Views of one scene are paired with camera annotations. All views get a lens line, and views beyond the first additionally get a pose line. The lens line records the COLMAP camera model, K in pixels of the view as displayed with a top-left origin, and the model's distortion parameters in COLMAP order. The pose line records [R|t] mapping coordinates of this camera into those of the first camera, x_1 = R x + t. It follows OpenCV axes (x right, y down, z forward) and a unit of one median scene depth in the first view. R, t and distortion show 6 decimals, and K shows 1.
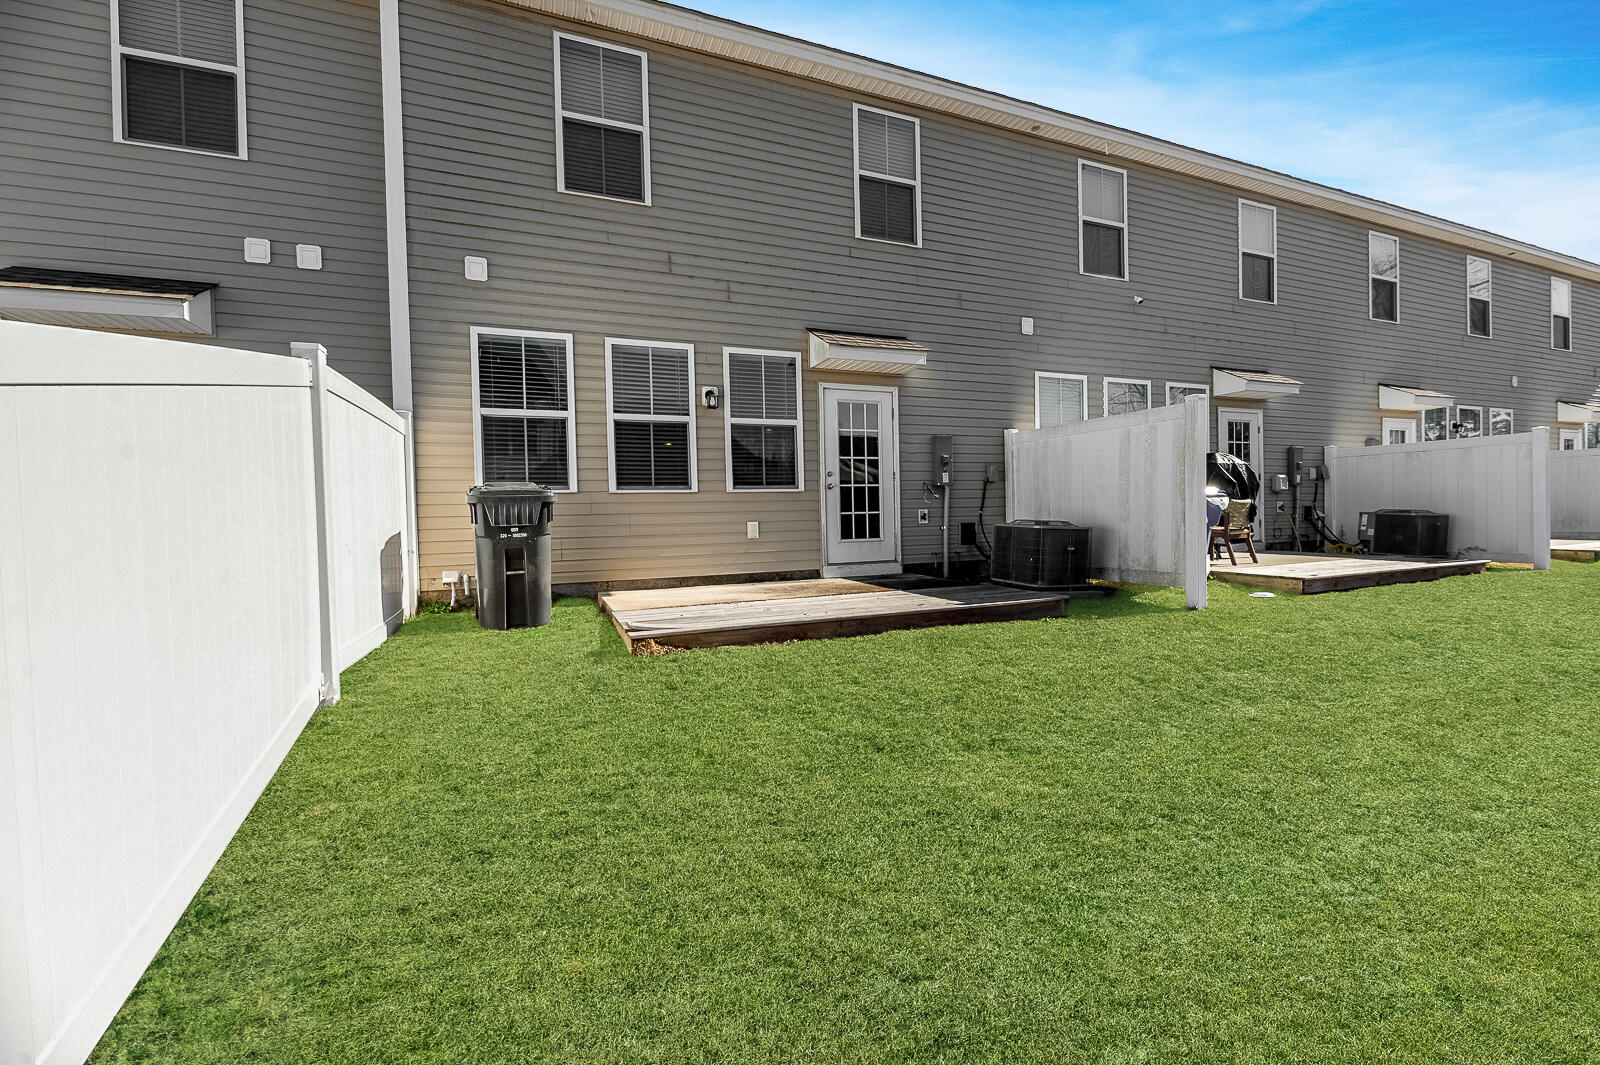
lens RADIAL K [[635.8, 0, 796.3], [0, 635.8, 531.5], [0, 0, 1]] dist [-0.001958, -0.003200]
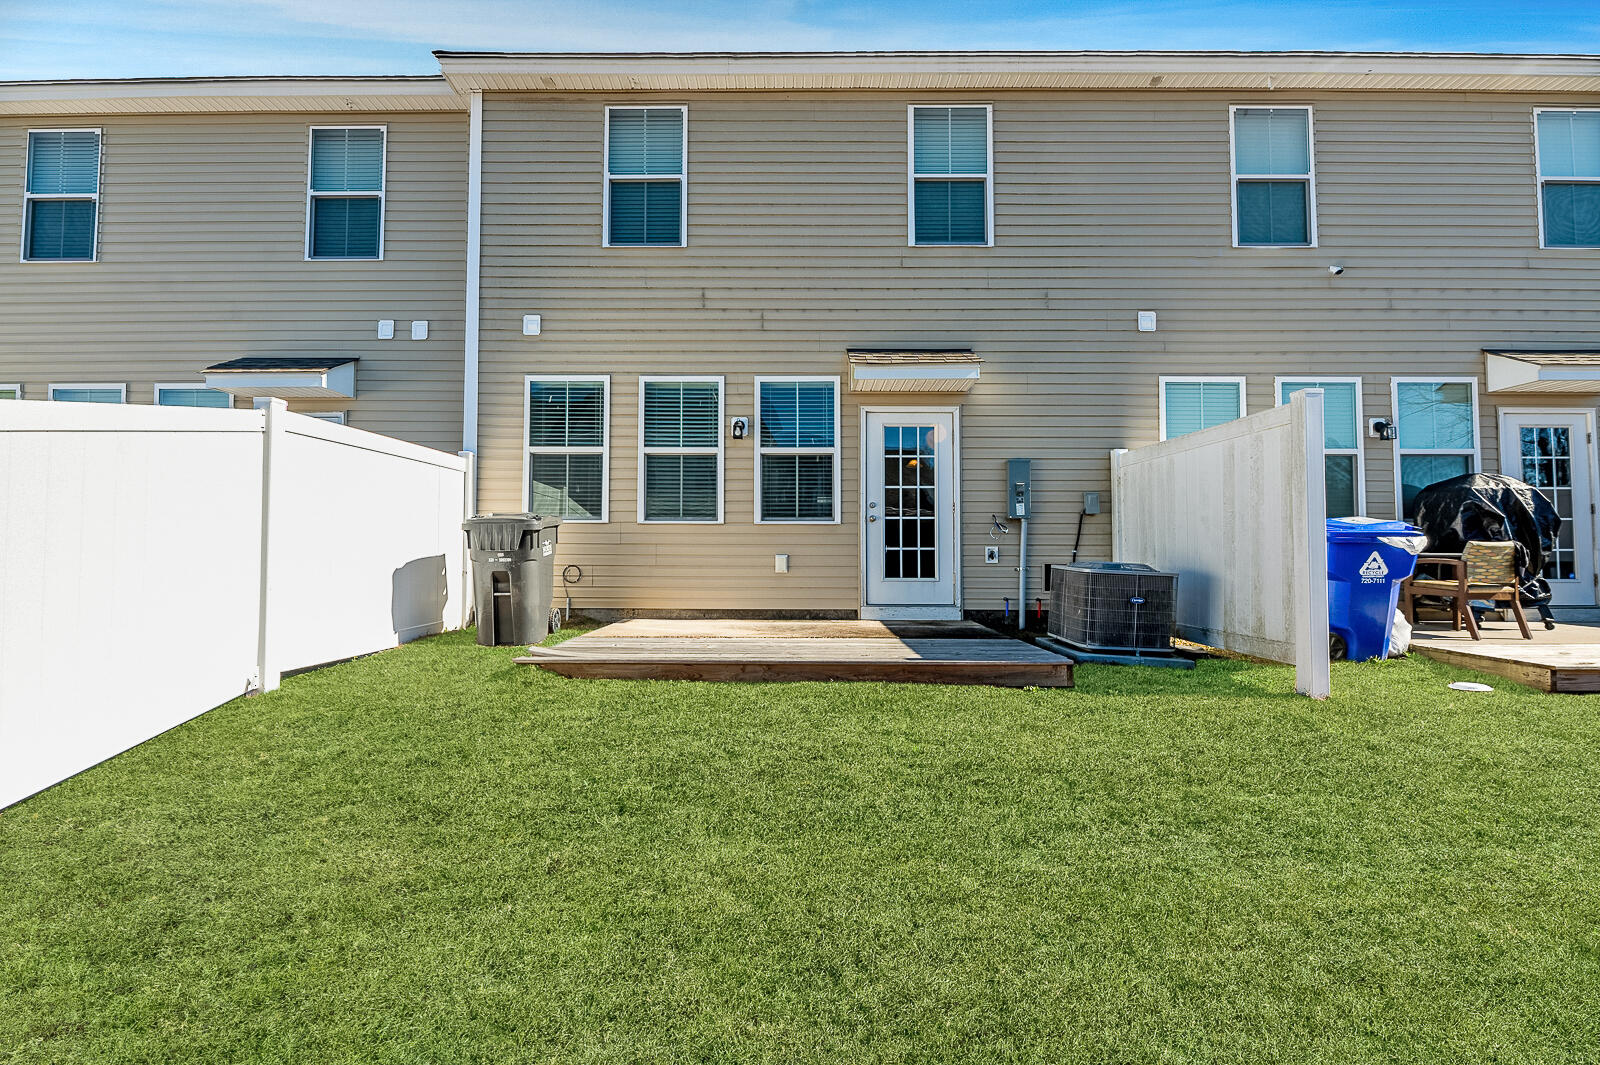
lens RADIAL K [[643.6, 0, 800.5], [0, 643.6, 535.8], [0, 0, 1]] dist [-0.000655, -0.003366]
pose [[0.925634, 0.014206, -0.378154, 0.321519], [-0.033368, 0.998467, -0.044170, -0.002758], [0.376946, 0.053503, 0.924689, 0.117619]]
